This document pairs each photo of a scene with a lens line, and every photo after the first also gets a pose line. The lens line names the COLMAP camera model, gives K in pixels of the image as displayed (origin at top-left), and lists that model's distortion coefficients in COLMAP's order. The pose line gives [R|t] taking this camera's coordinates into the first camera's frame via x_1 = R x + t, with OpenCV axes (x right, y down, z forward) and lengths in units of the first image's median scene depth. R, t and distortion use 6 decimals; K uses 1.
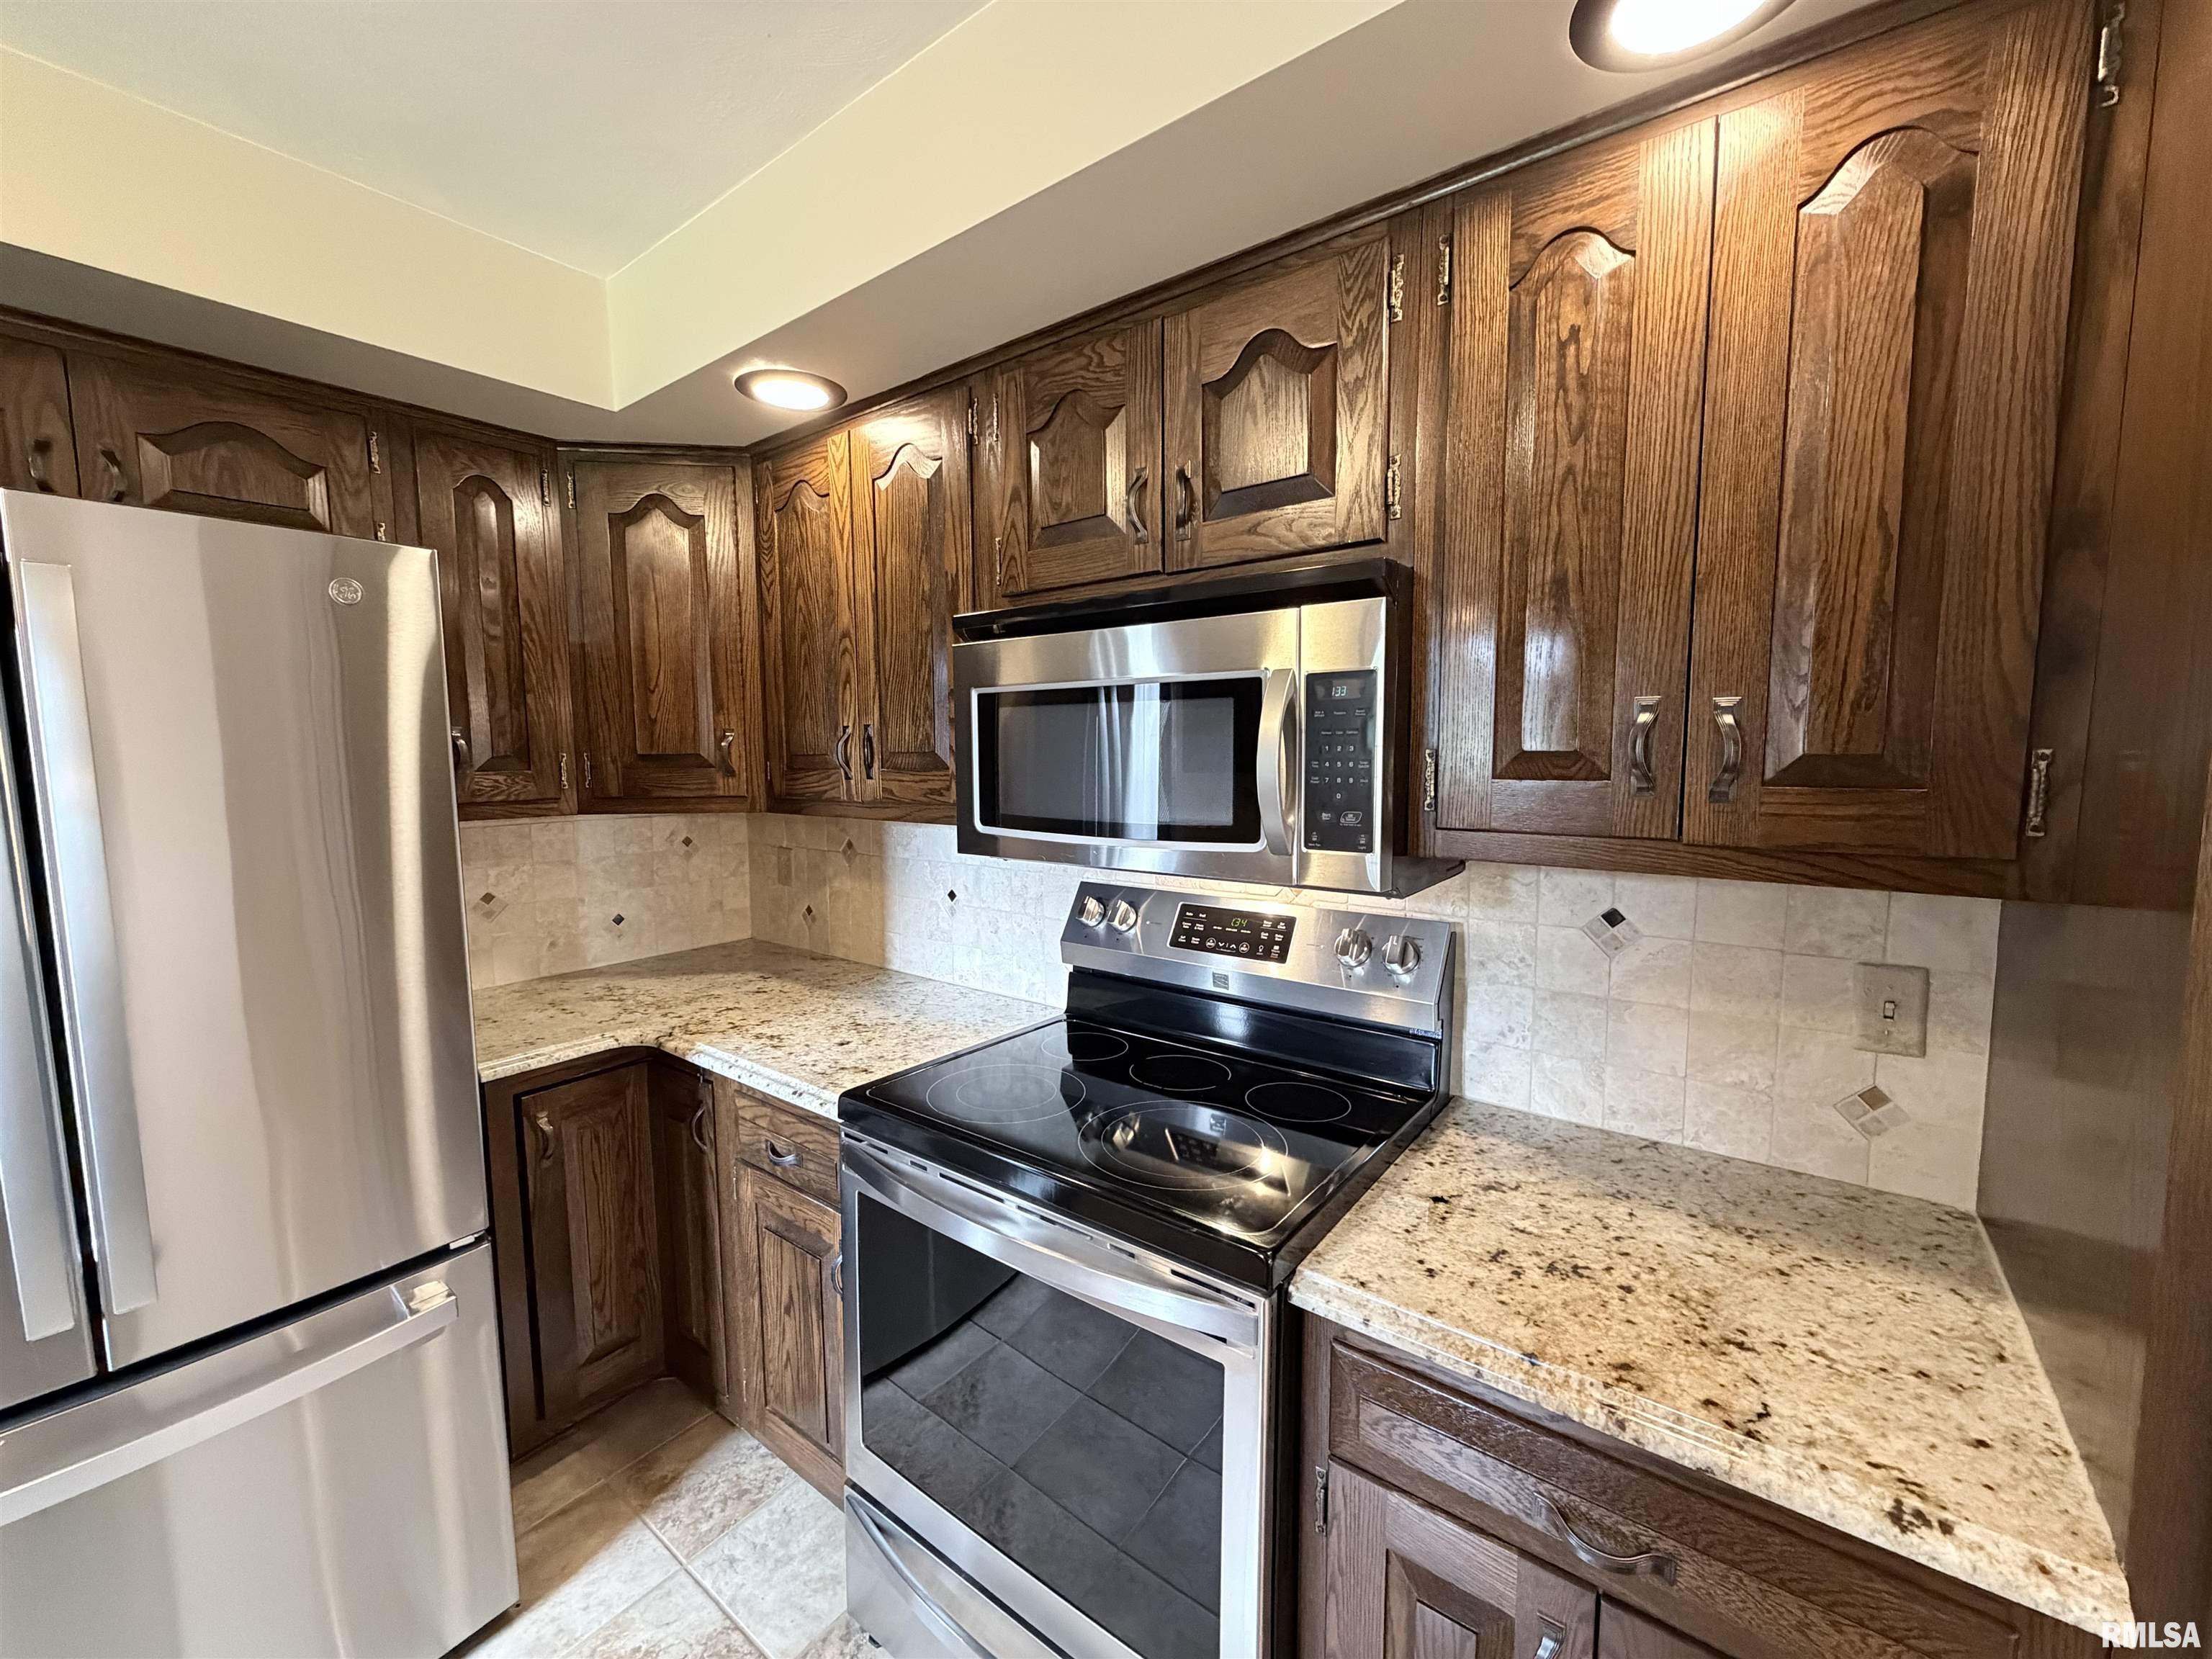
lens RADIAL K [[879.1, 0, 1099.5], [0, 879.1, 830.6], [0, 0, 1]] dist [-0.000989, 0.000132]
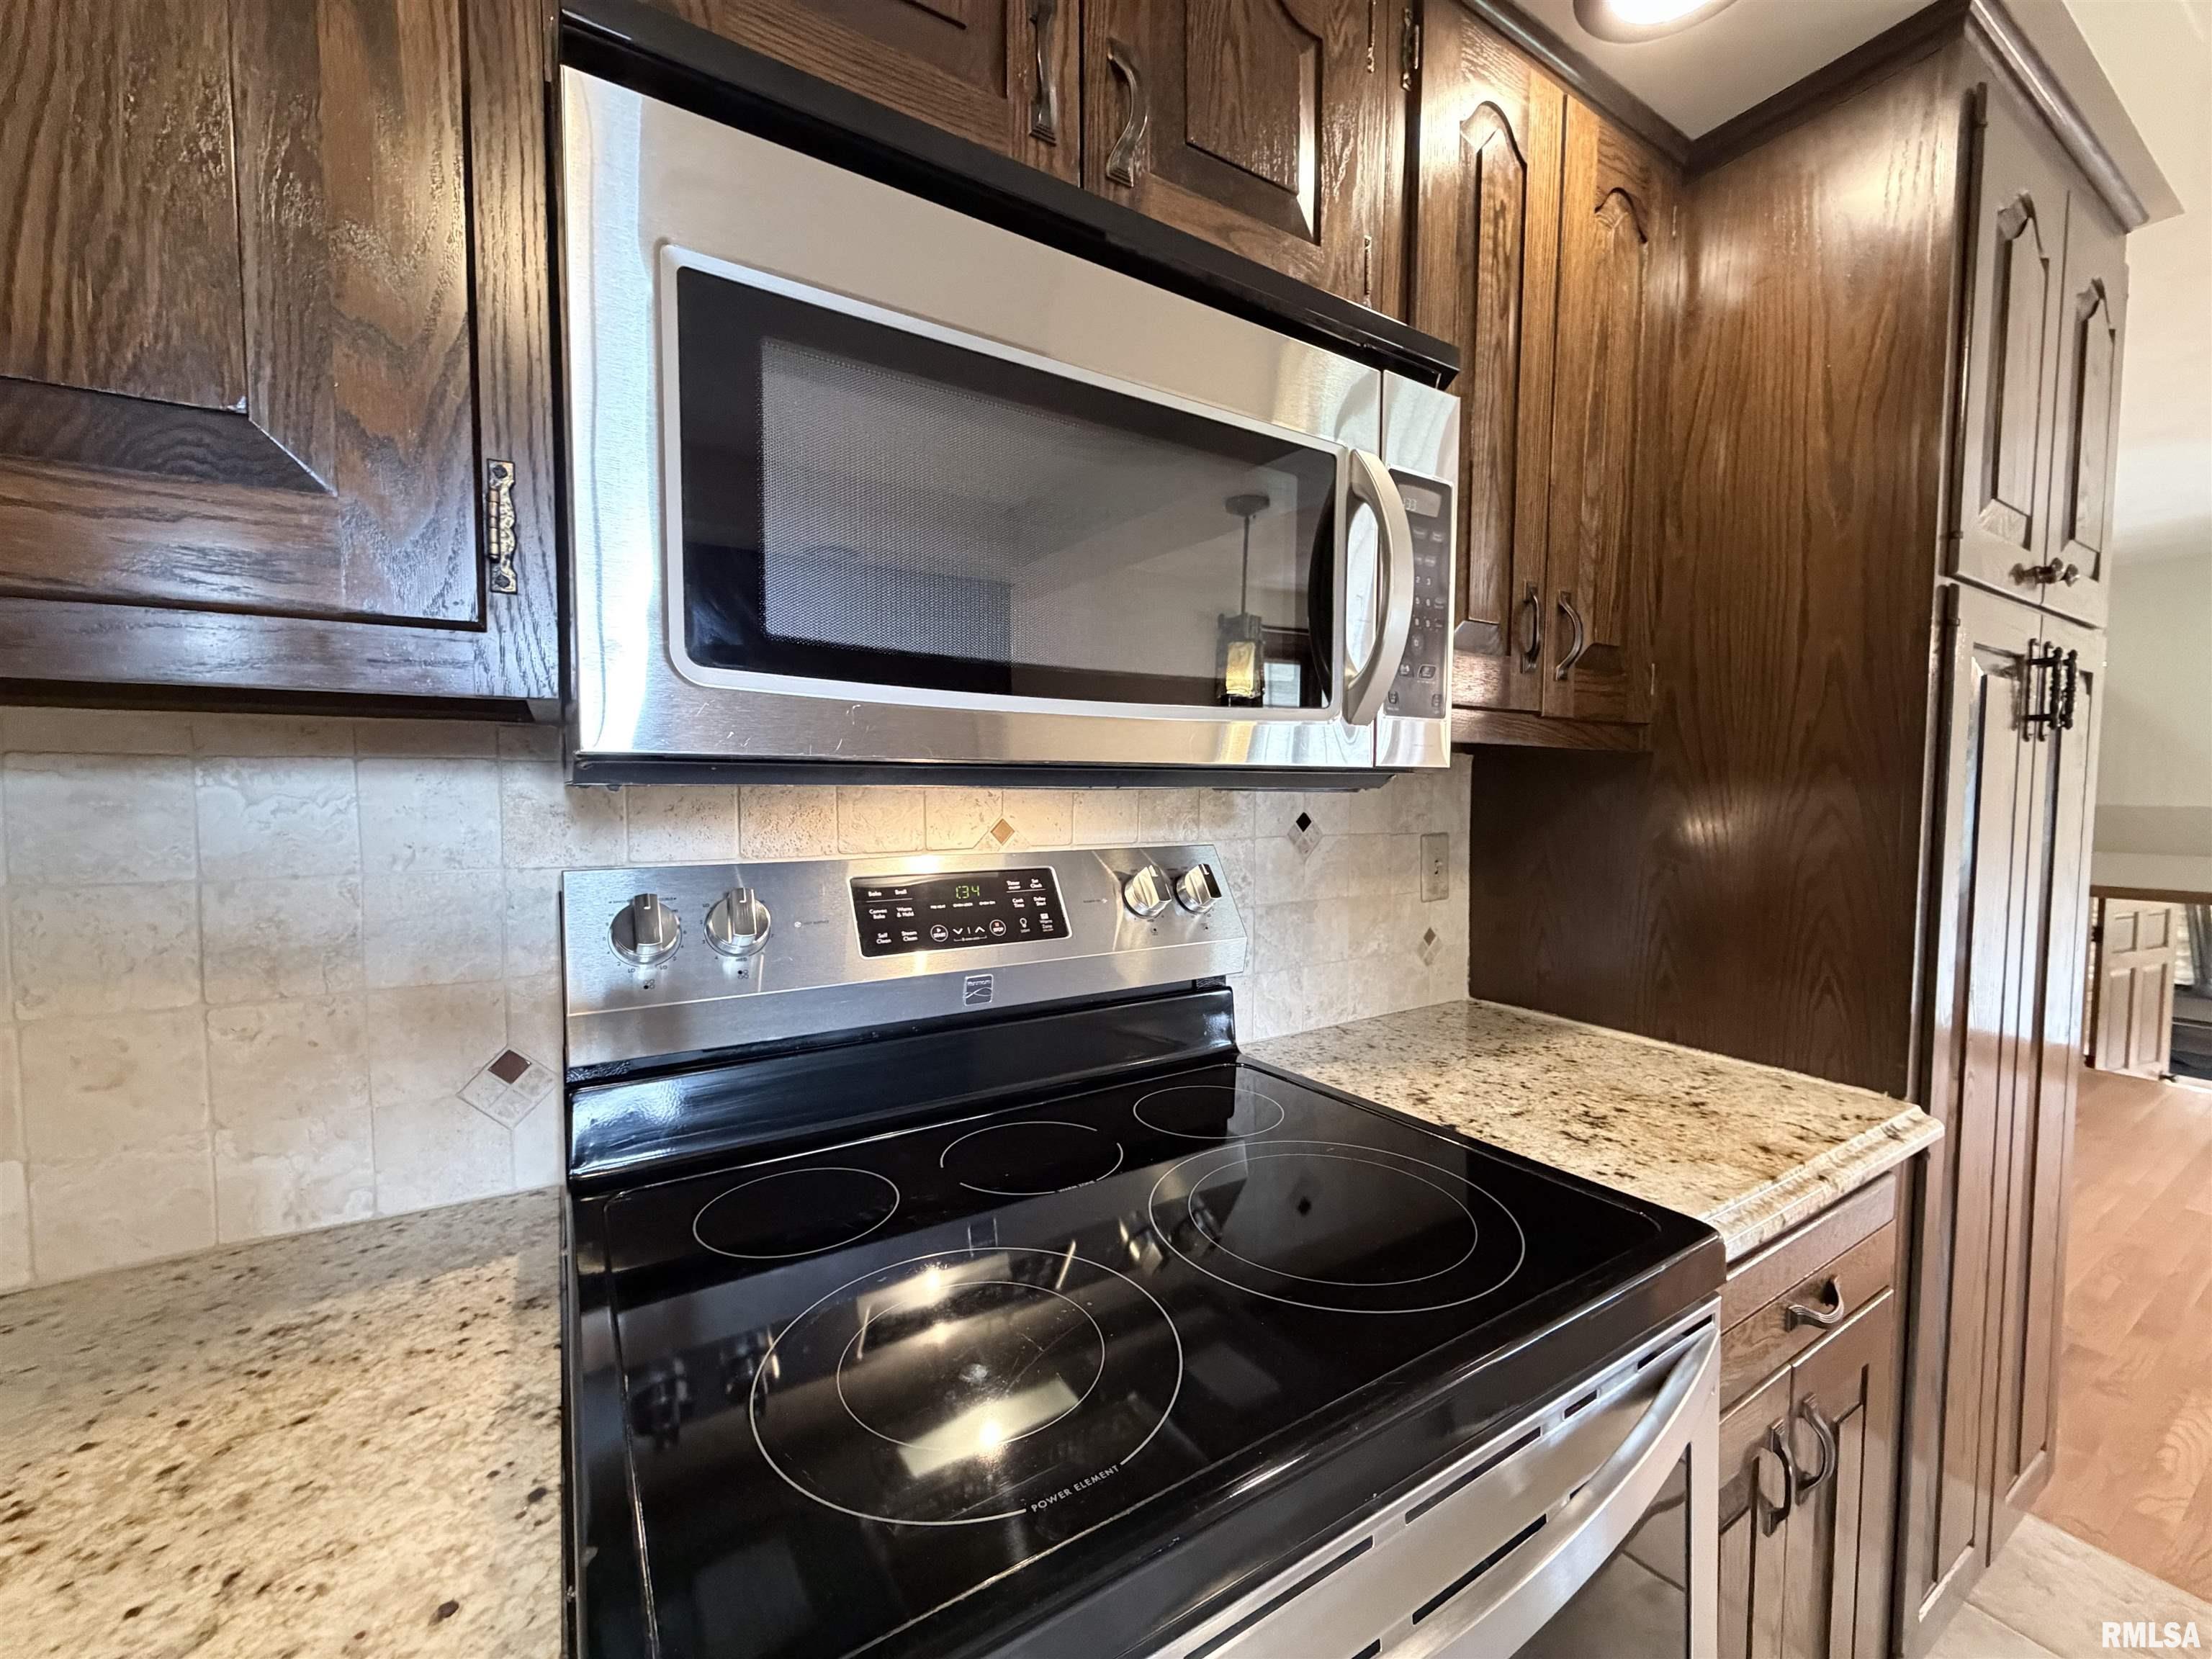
lens RADIAL K [[879.1, 0, 1099.5], [0, 879.1, 830.6], [0, 0, 1]] dist [-0.000989, 0.000132]
pose [[0.353370, -0.039954, 0.934630, -0.506529], [0.081683, 0.996589, 0.011720, 0.085128], [-0.931911, 0.072202, 0.355429, 0.941707]]
